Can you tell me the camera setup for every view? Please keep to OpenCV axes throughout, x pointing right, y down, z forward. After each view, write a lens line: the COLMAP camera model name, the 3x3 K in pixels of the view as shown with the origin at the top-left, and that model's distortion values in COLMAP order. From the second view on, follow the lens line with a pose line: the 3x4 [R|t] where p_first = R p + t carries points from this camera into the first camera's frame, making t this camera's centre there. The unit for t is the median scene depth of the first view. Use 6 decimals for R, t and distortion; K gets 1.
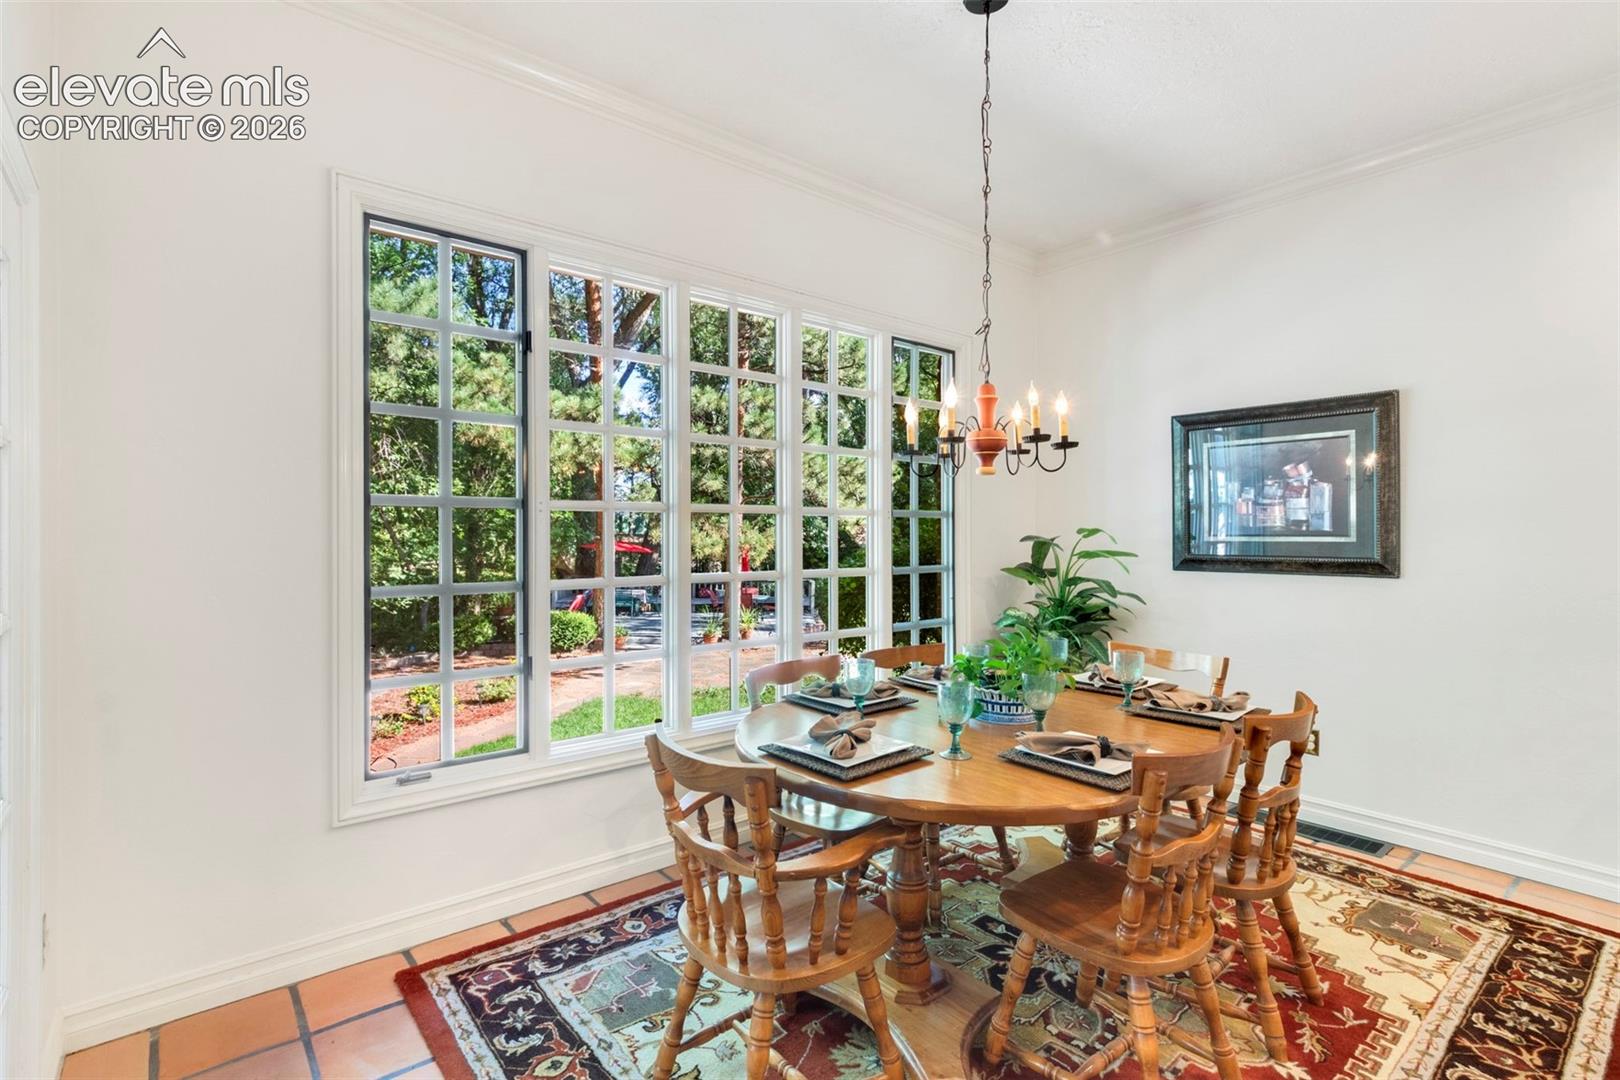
lens RADIAL K [[756.1, 0, 807.4], [0, 756.1, 567.0], [0, 0, 1]] dist [0.004677, -0.001722]
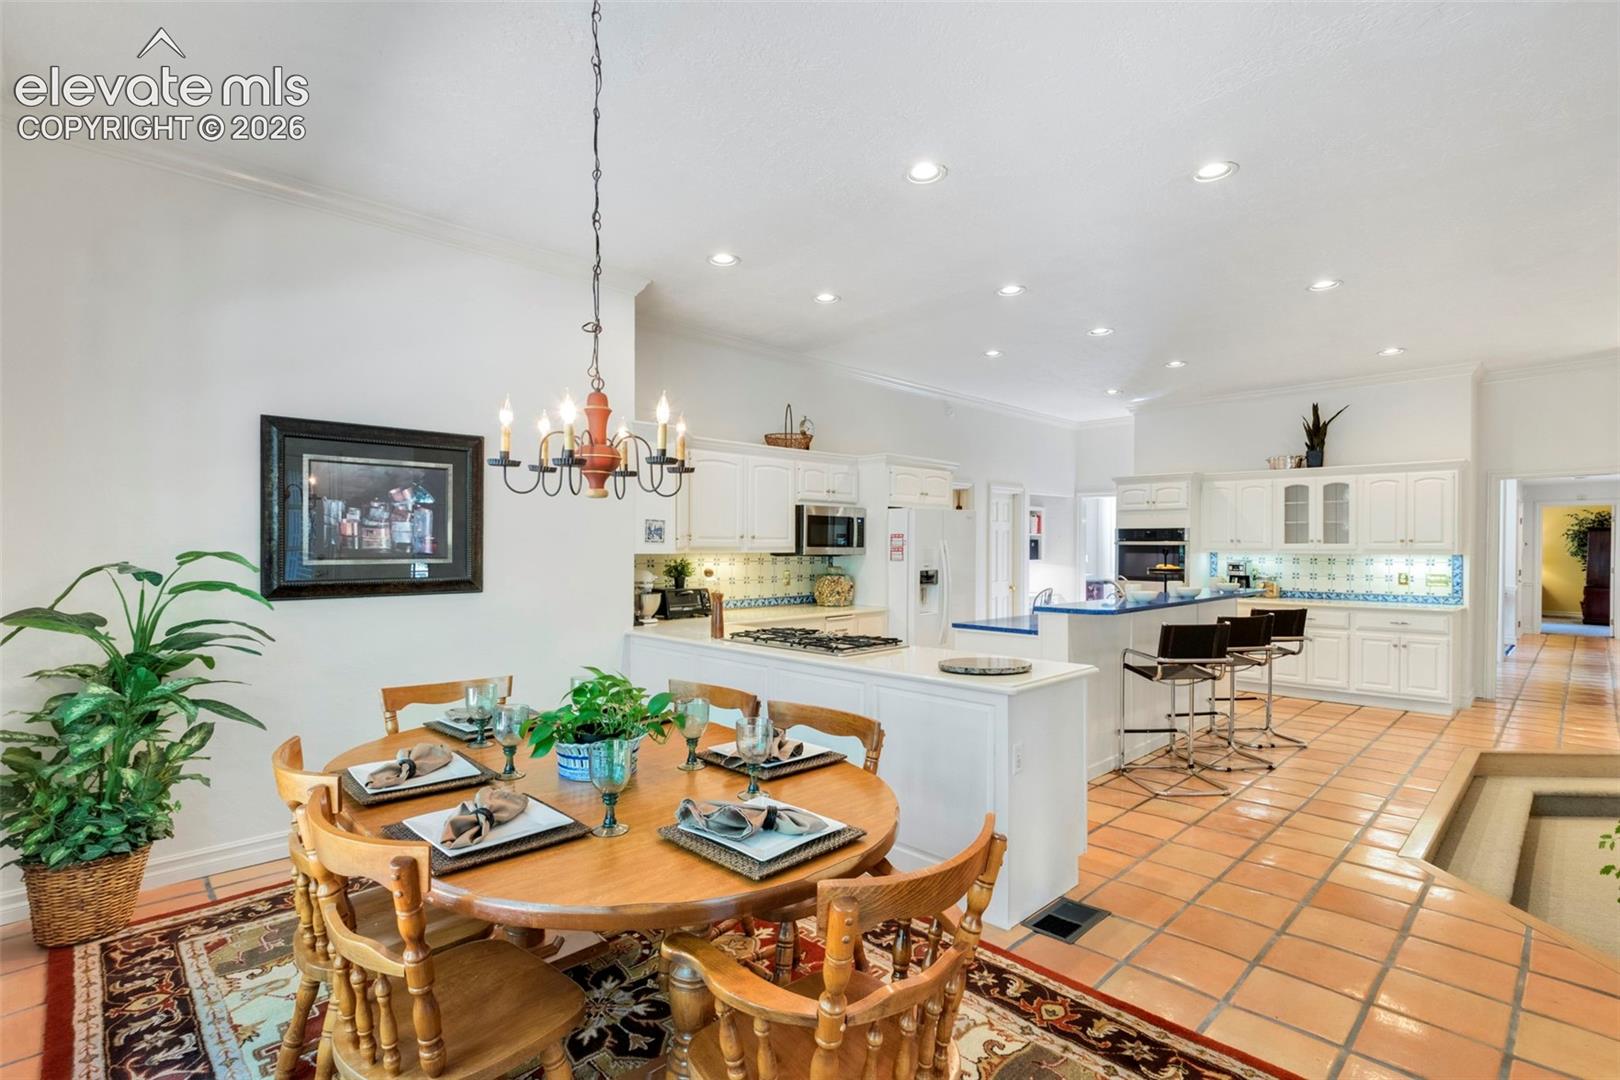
lens RADIAL K [[756.1, 0, 807.6], [0, 756.1, 549.4], [0, 0, 1]] dist [0.004677, -0.001722]
pose [[-0.067286, -0.000945, 0.997733, -0.415979], [0.045604, 0.998951, 0.004021, -0.031955], [-0.996691, 0.045772, -0.067172, 0.515257]]
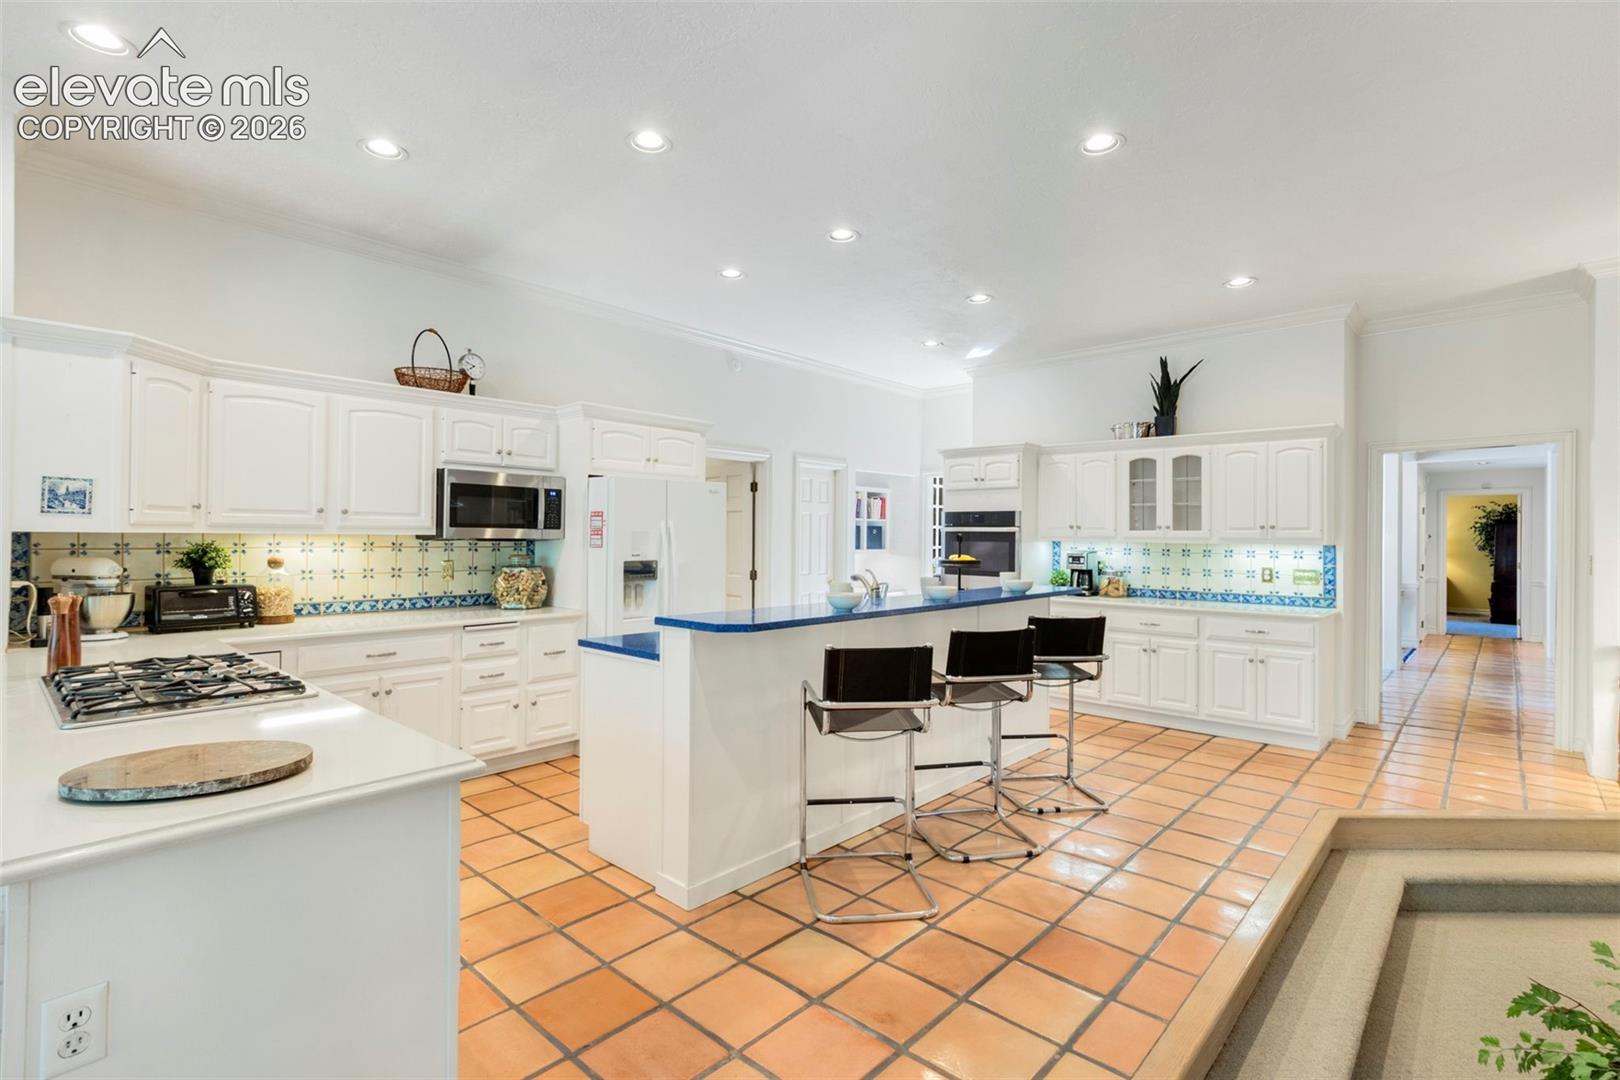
lens RADIAL K [[756.1, 0, 795.3], [0, 756.1, 528.5], [0, 0, 1]] dist [0.004677, -0.001722]
pose [[-0.117153, 0.014034, 0.993015, -0.240730], [0.038279, 0.999221, -0.009606, -0.016509], [-0.992376, 0.036886, -0.117599, 0.293463]]
